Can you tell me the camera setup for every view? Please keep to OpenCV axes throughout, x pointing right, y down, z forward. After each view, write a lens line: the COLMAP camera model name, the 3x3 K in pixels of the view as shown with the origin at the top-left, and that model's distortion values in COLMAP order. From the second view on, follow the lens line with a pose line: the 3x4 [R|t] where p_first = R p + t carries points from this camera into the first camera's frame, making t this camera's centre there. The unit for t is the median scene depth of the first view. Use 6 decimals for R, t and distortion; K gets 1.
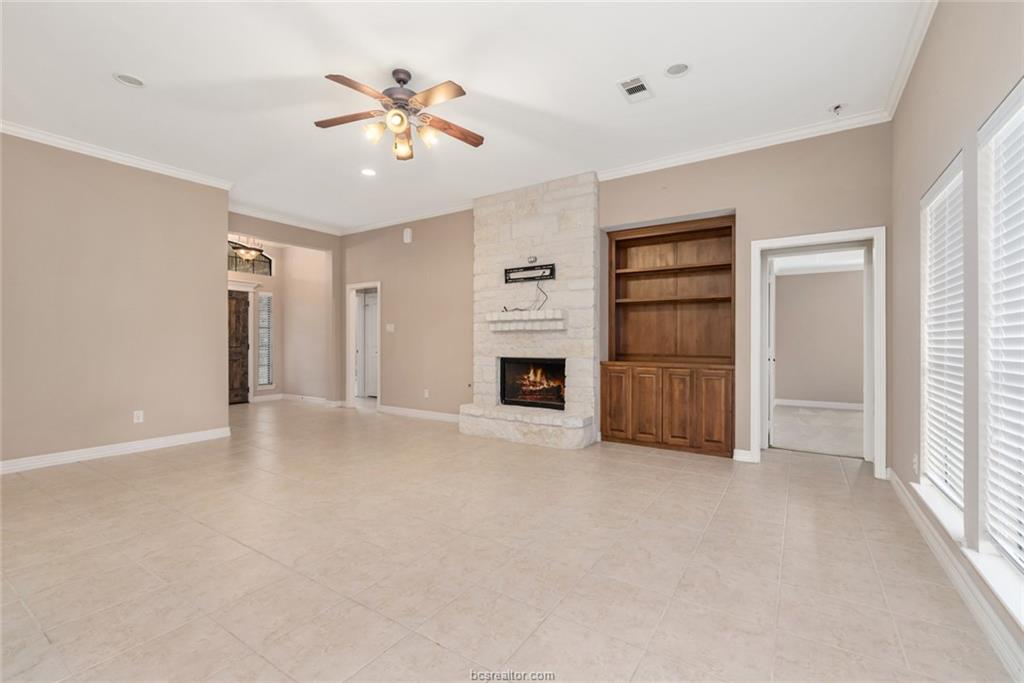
lens RADIAL K [[446.4, 0, 509.7], [0, 446.4, 348.8], [0, 0, 1]] dist [-0.000355, -0.000004]
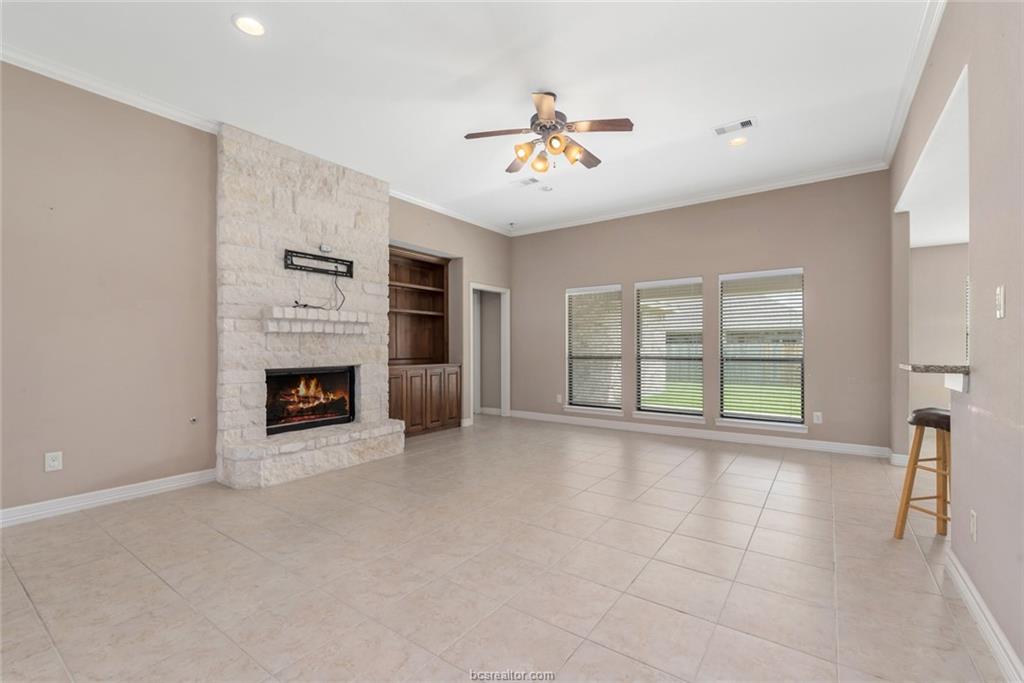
lens RADIAL K [[441.8, 0, 512.0], [0, 441.8, 341.5], [0, 0, 1]] dist [-0.001196, -0.000015]
pose [[0.035689, 0.008500, 0.999327, -0.758596], [0.006155, 0.999943, -0.008725, -0.016886], [-0.999344, 0.006462, 0.035635, 0.621957]]
